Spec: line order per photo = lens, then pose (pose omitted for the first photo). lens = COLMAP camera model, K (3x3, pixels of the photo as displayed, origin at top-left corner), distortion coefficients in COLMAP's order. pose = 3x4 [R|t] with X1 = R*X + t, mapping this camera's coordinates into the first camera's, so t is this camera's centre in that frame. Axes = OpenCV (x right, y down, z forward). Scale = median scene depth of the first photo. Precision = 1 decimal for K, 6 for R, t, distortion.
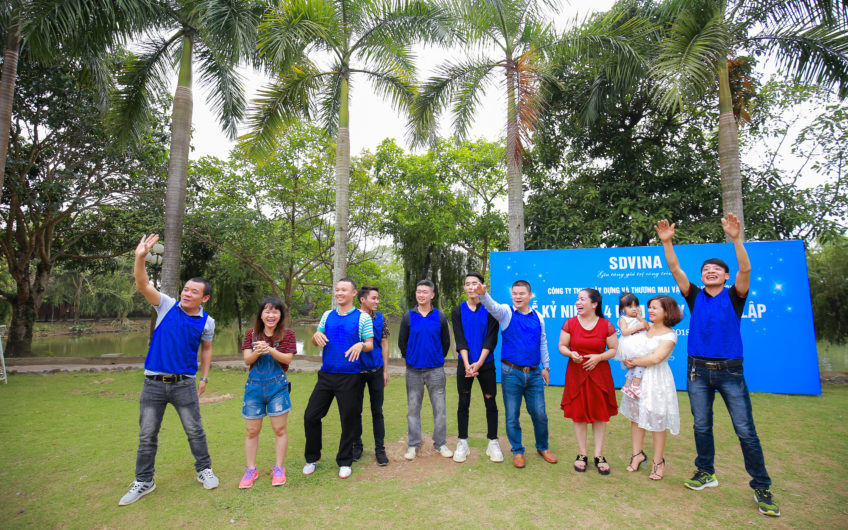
lens RADIAL K [[386.4, 0, 407.5], [0, 386.4, 268.1], [0, 0, 1]] dist [-0.026924, 0.002683]
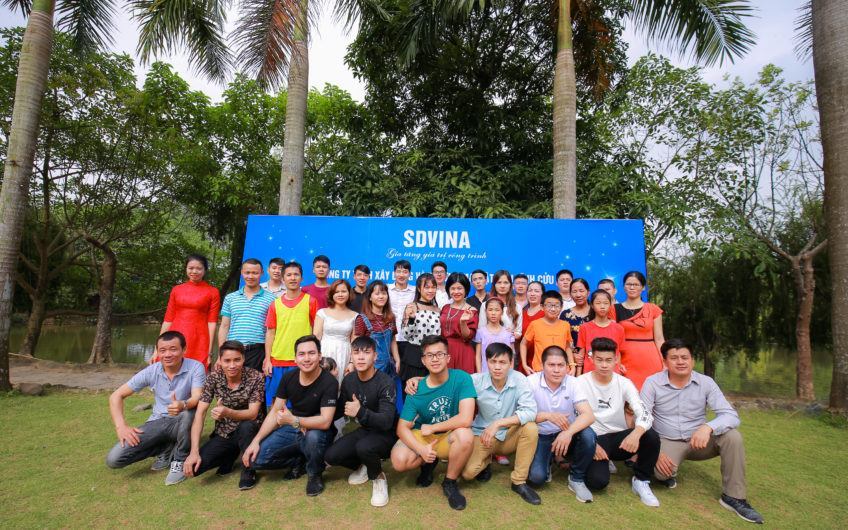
lens RADIAL K [[386.4, 0, 409.0], [0, 386.4, 280.1], [0, 0, 1]] dist [-0.026924, 0.002683]
pose [[0.982896, 0.052471, 0.176527, 0.416473], [-0.052773, 0.998602, -0.002987, 0.067231], [-0.176437, -0.006380, 0.984291, 0.289804]]
